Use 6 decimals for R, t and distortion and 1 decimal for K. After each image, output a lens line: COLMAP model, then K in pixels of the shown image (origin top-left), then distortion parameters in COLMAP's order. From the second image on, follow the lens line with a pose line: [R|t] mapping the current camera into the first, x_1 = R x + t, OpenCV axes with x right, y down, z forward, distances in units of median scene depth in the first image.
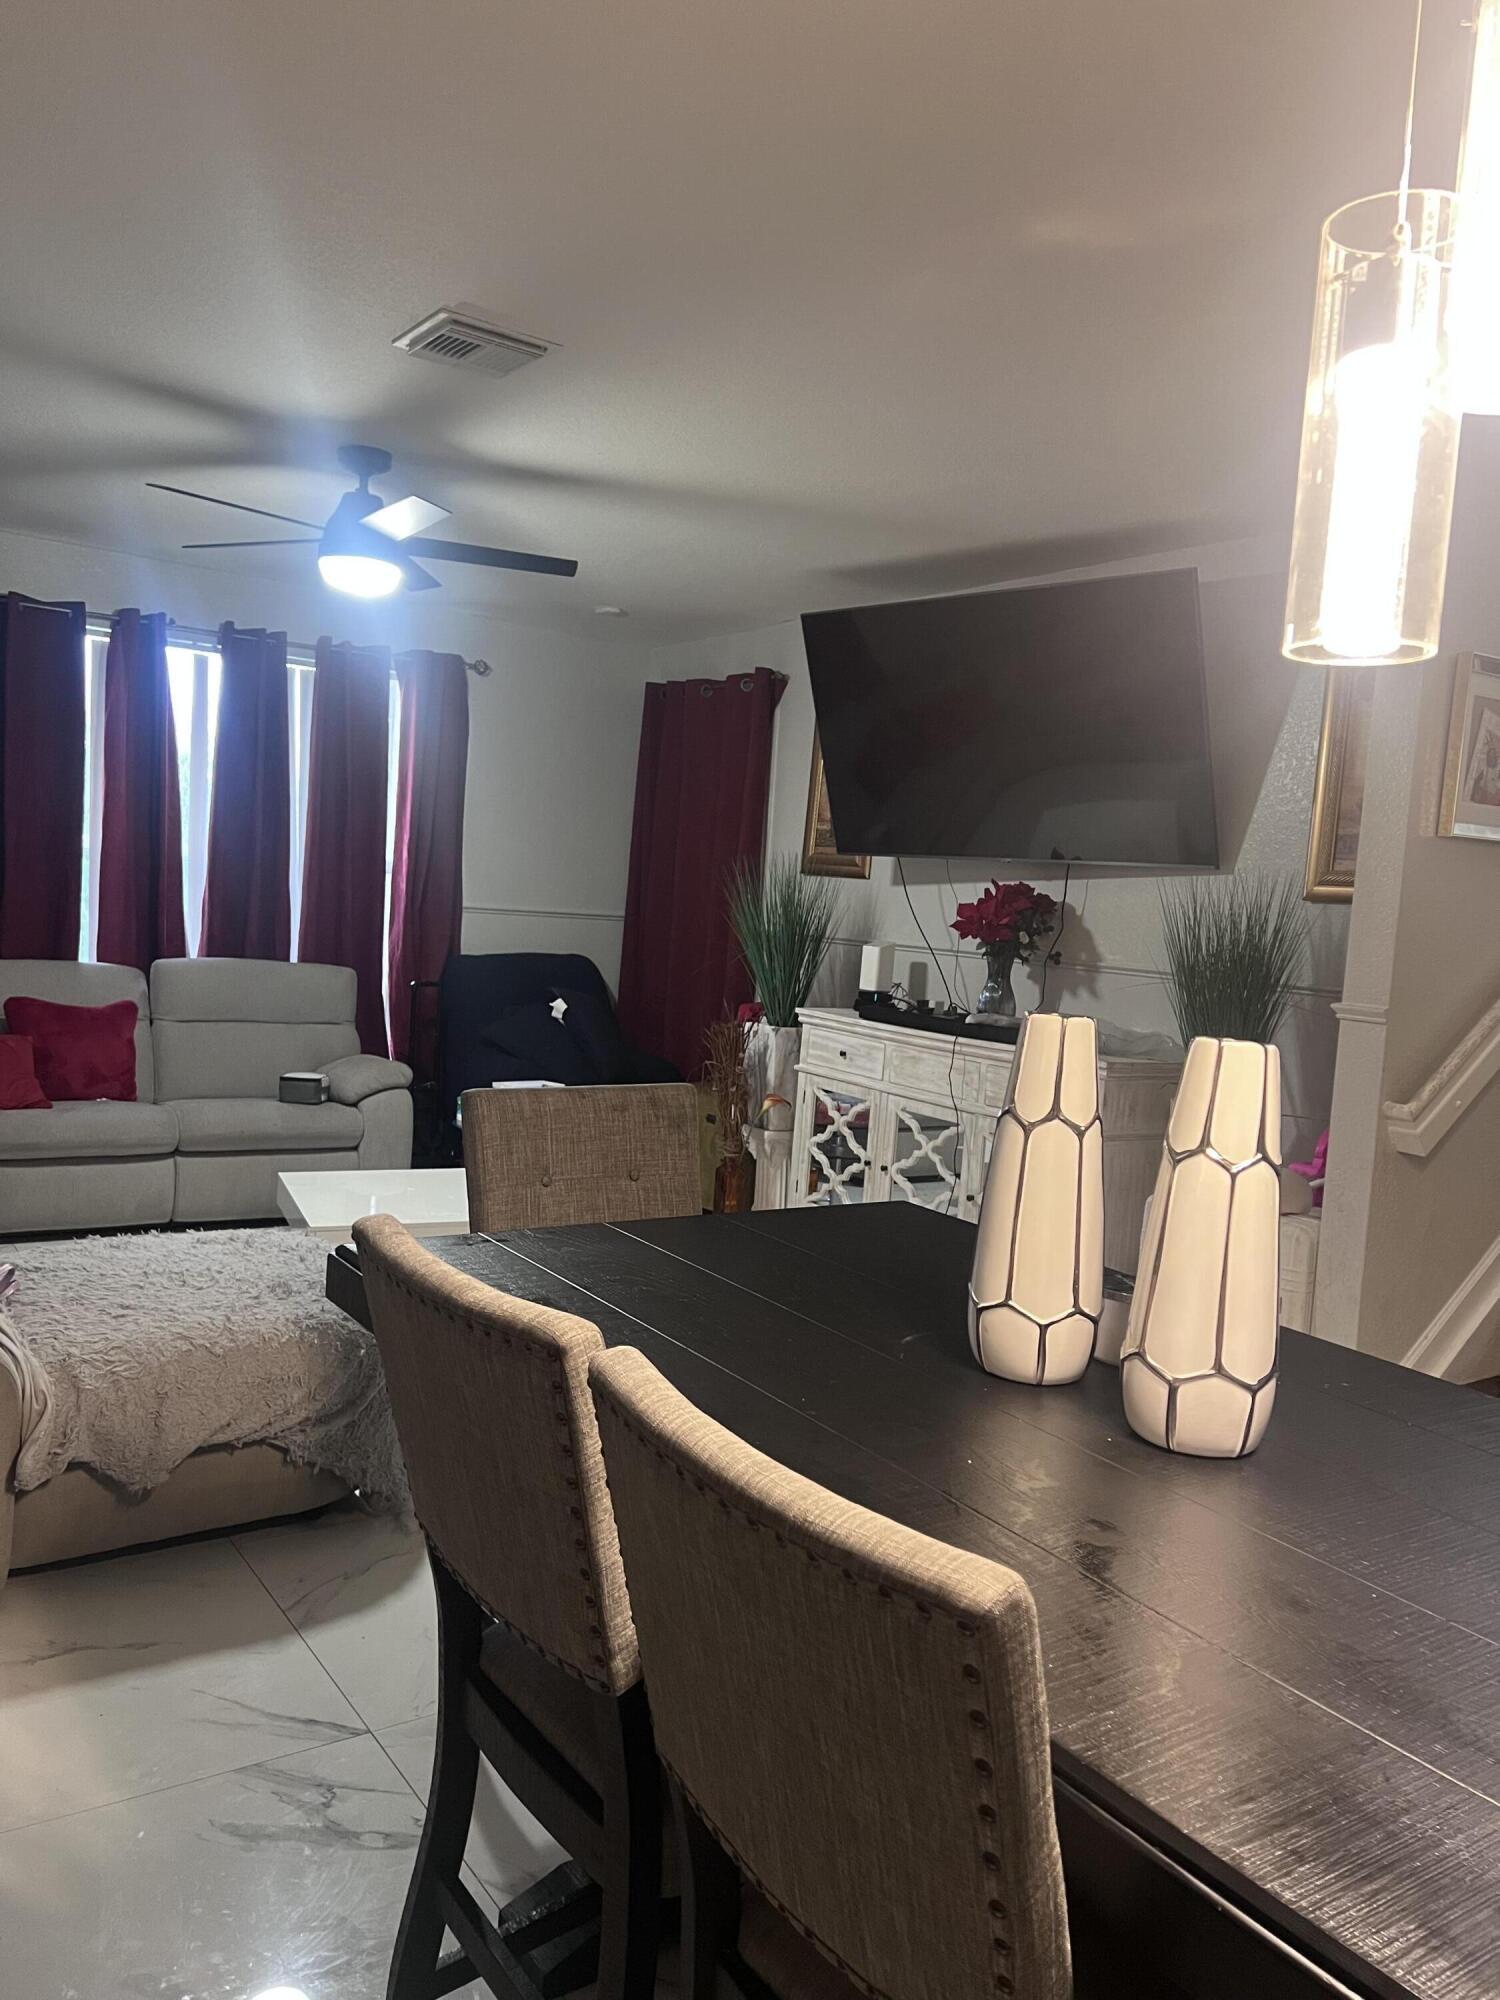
lens RADIAL K [[1513.5, 0, 757.2], [0, 1513.5, 1002.7], [0, 0, 1]] dist [0.062407, -0.045394]
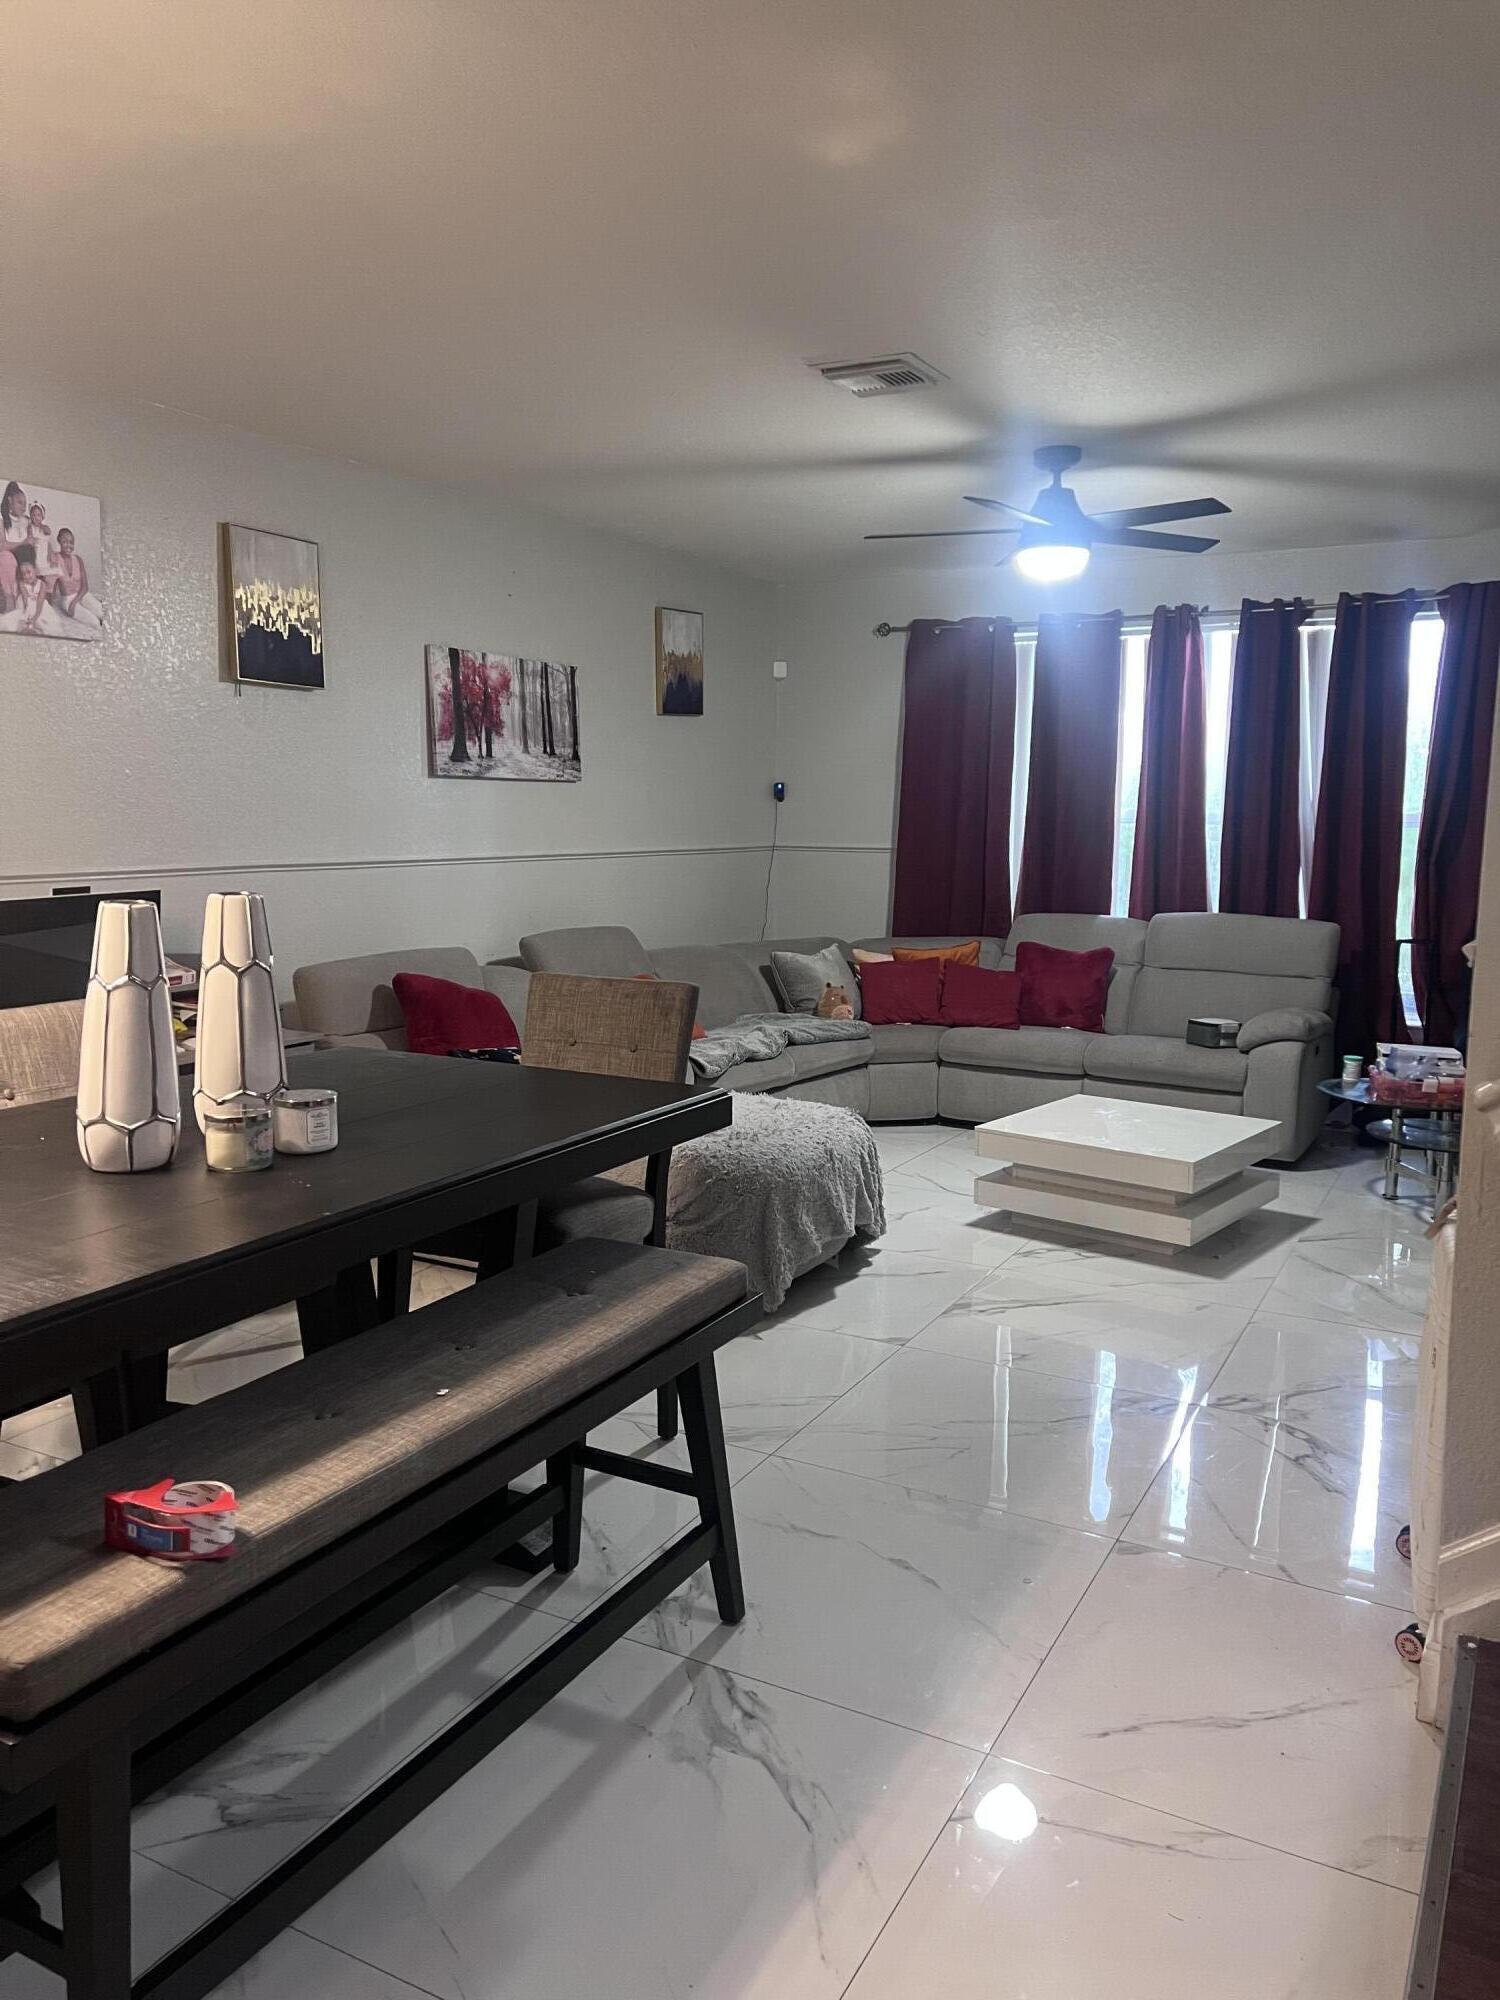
lens RADIAL K [[1496.2, 0, 729.9], [0, 1496.2, 999.2], [0, 0, 1]] dist [0.096004, -0.140276]
pose [[0.437364, 0.052938, -0.897725, 0.523764], [-0.046487, 0.998262, 0.036219, 0.010540], [0.898082, 0.025892, 0.439065, 0.243051]]
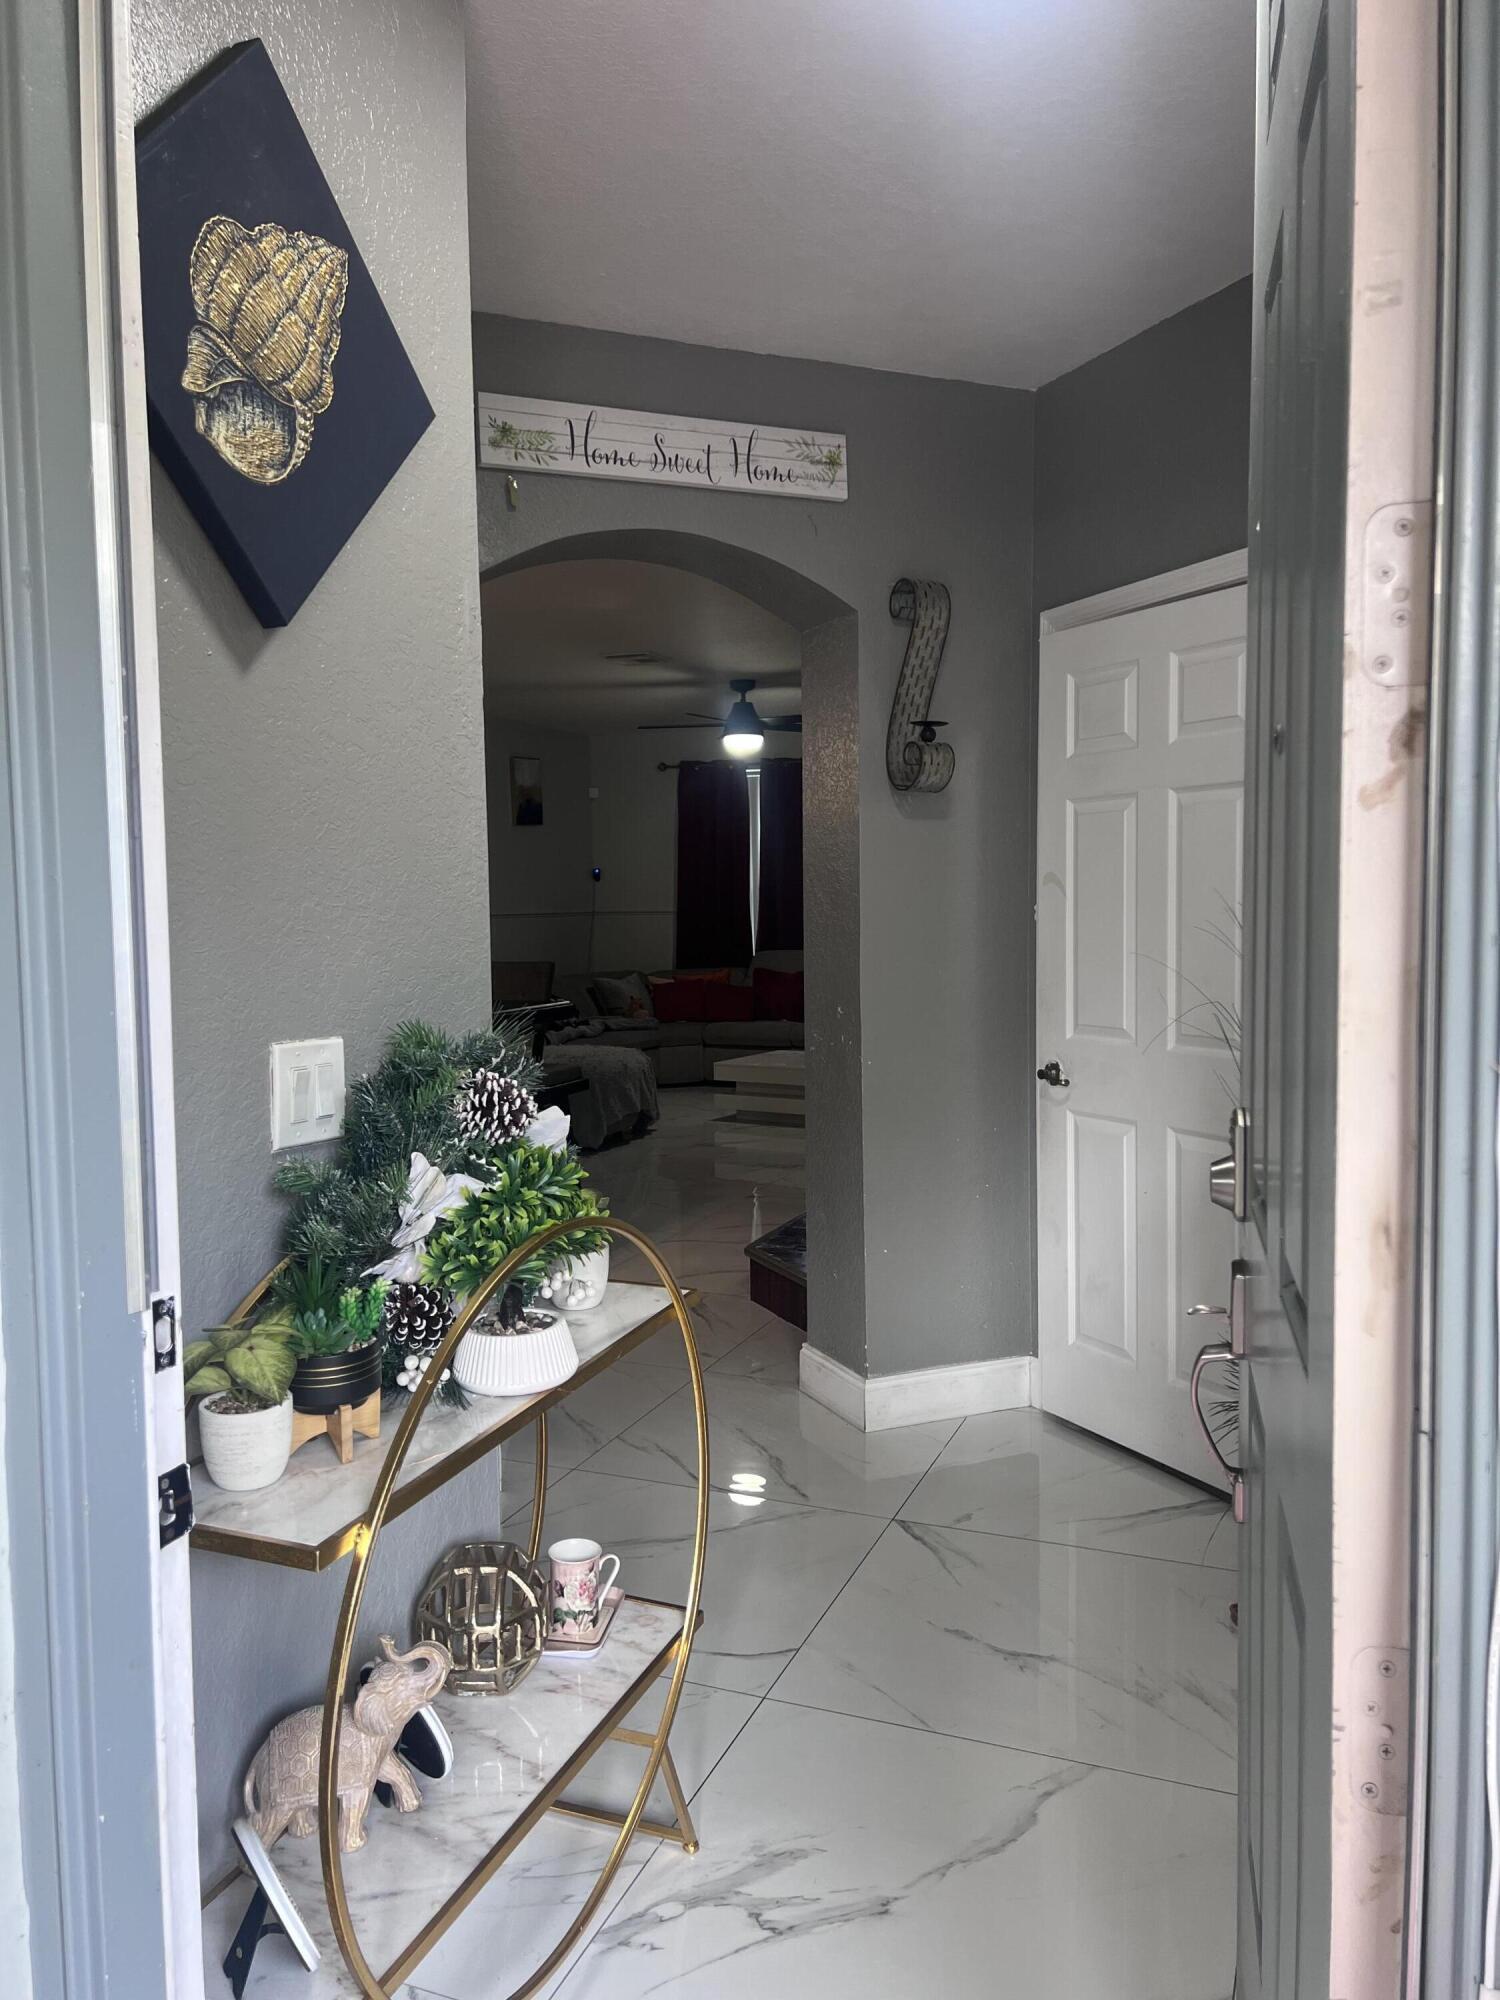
lens RADIAL K [[1513.5, 0, 757.2], [0, 1513.5, 1002.7], [0, 0, 1]] dist [0.062407, -0.045394]
pose [[0.549254, -0.015086, -0.835519, 1.141302], [-0.012436, 0.999579, -0.026223, 0.093914], [0.835563, 0.024794, 0.548835, -0.062576]]
